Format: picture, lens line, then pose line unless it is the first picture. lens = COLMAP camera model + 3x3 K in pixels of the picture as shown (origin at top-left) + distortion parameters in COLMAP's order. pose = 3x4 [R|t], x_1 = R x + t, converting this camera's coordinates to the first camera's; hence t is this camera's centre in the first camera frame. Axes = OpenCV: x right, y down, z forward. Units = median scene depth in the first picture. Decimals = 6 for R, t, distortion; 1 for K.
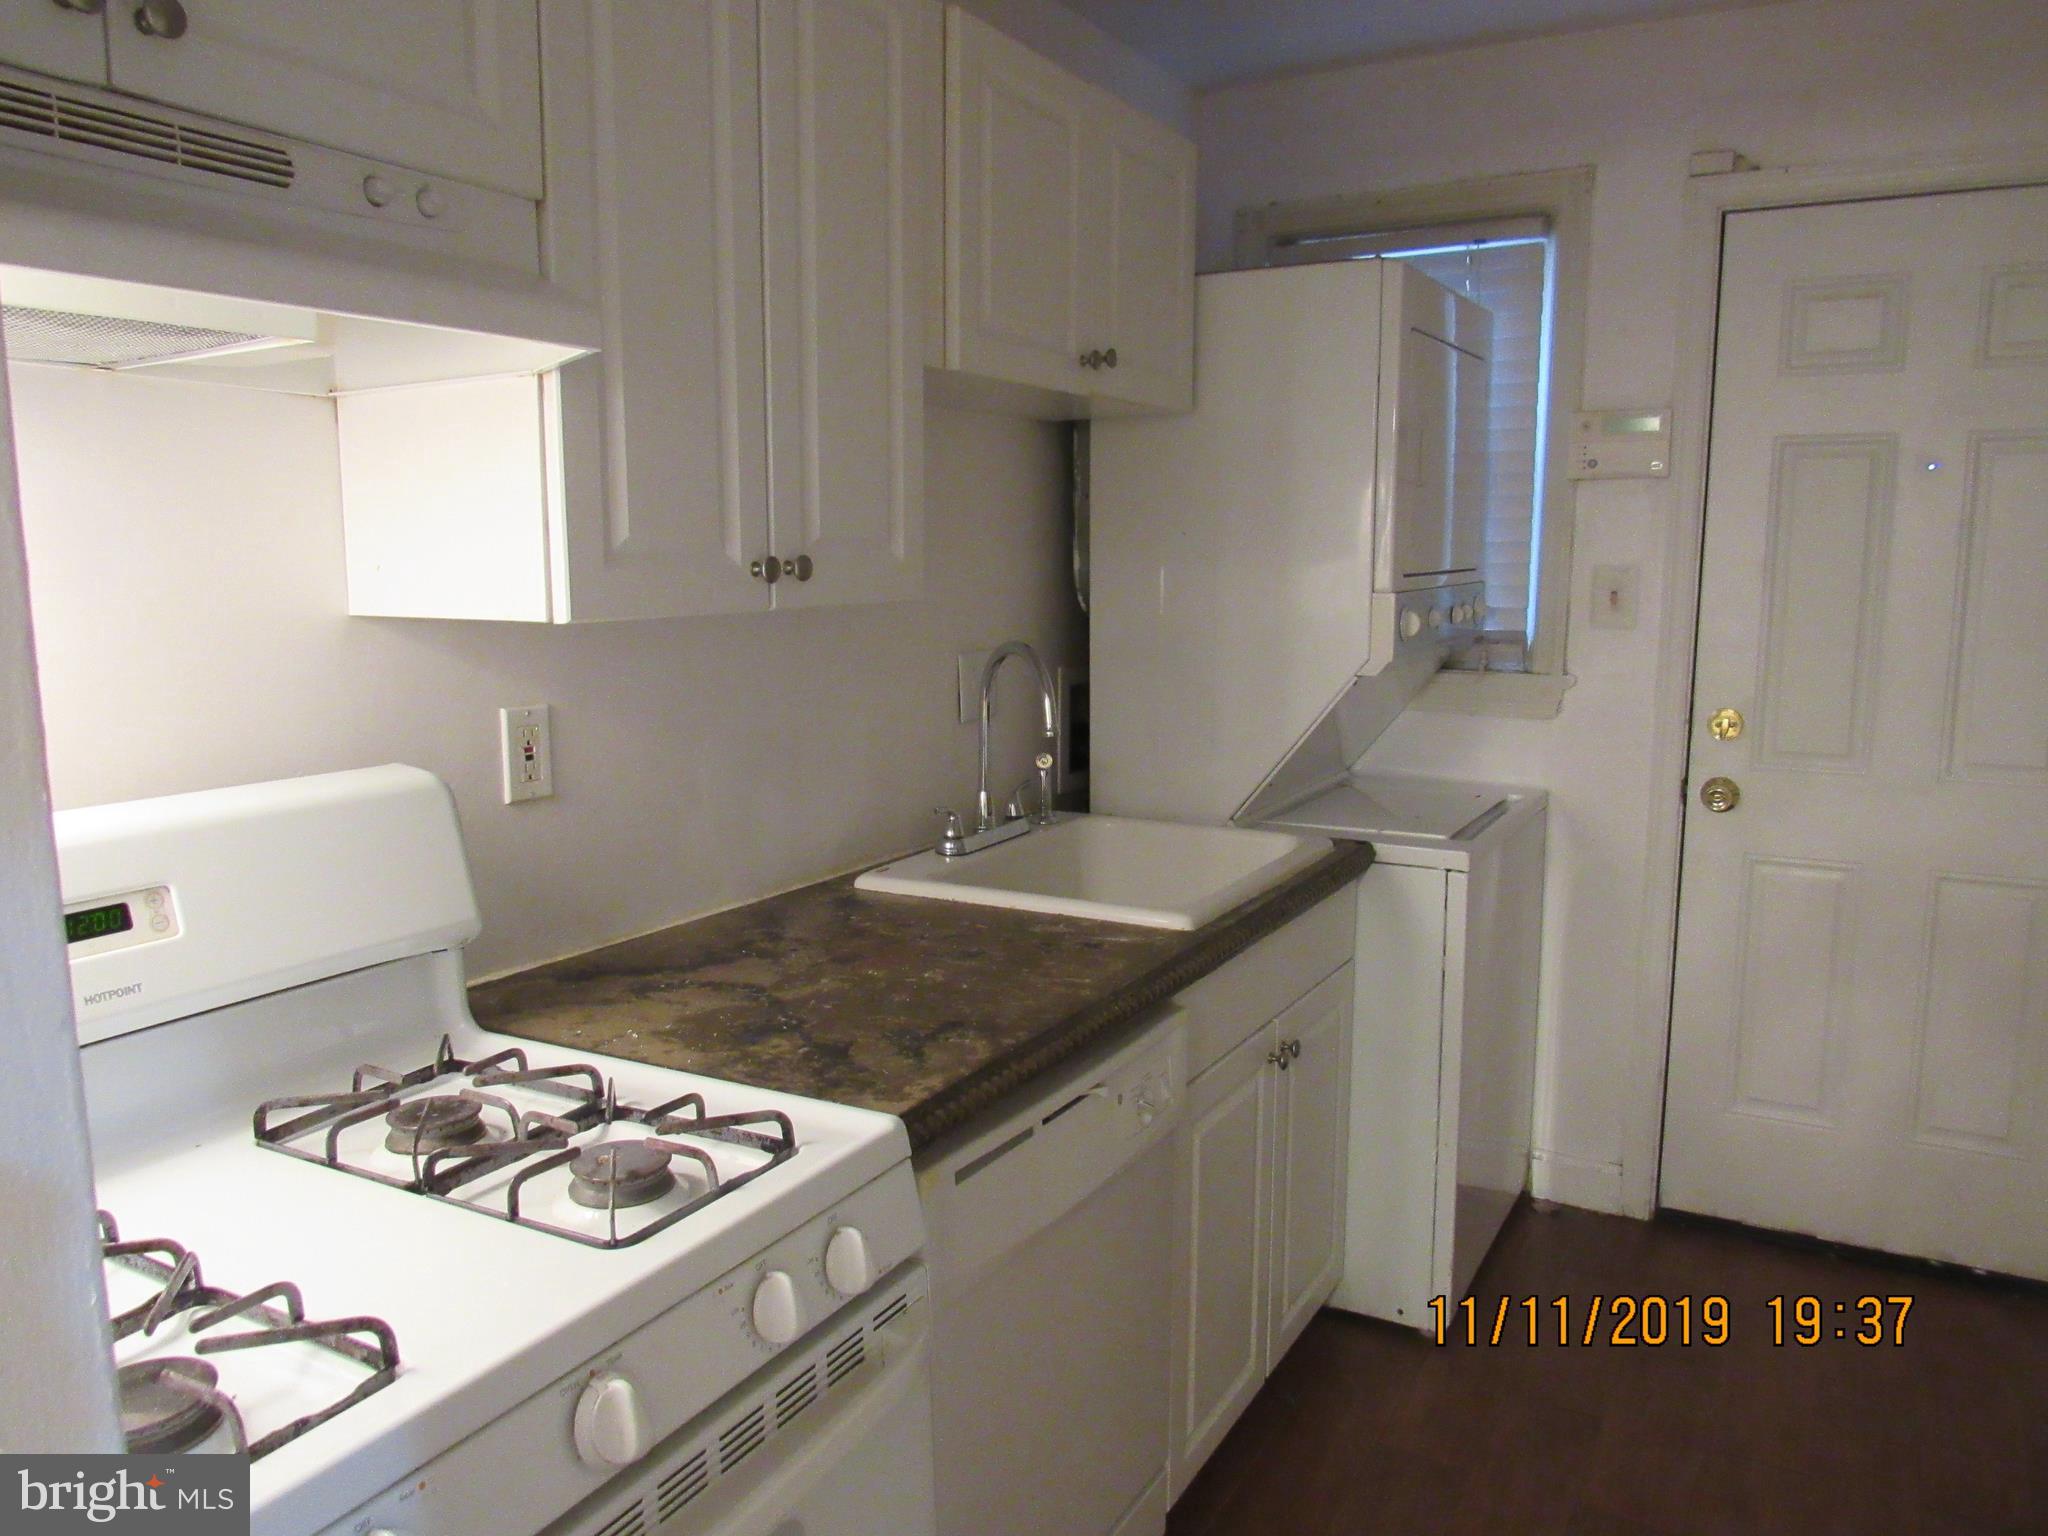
lens RADIAL K [[1522.0, 0, 1024.0], [0, 1522.0, 768.0], [0, 0, 1]] dist [-0.001247, 0.000093]
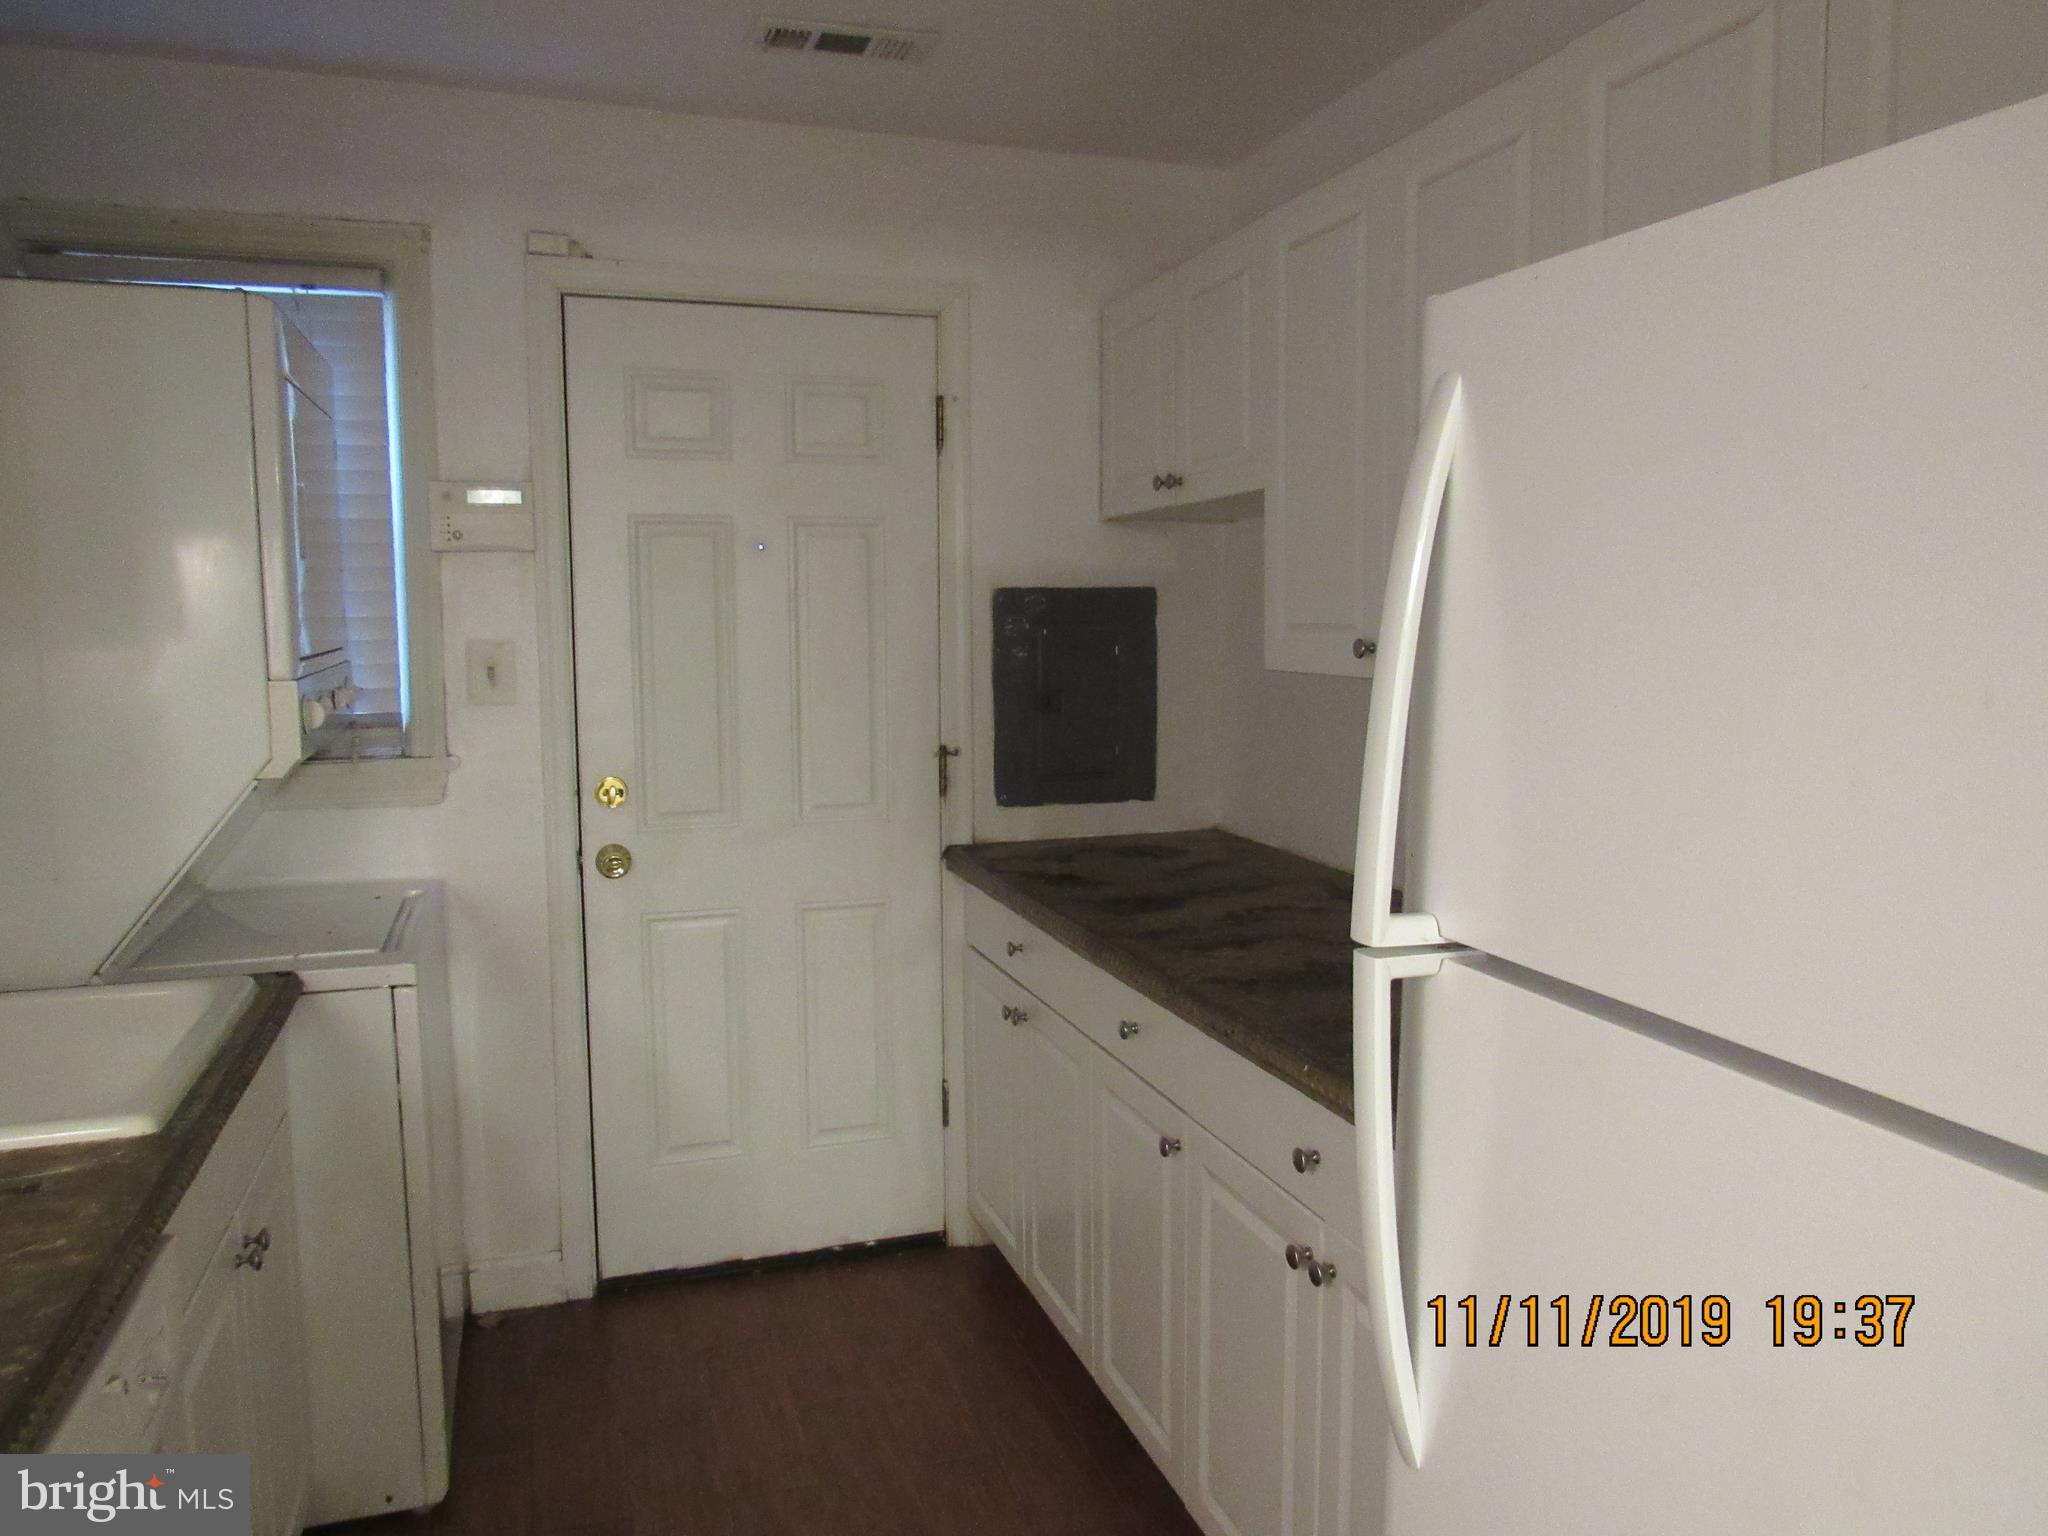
lens RADIAL K [[1517.4, 0, 1042.1], [0, 1517.4, 771.0], [0, 0, 1]] dist [-0.022440, 0.027520]
pose [[0.669536, -0.086019, 0.737782, -0.095460], [0.114037, 0.993400, 0.012334, -0.022696], [-0.733974, 0.075877, 0.674926, 0.100257]]
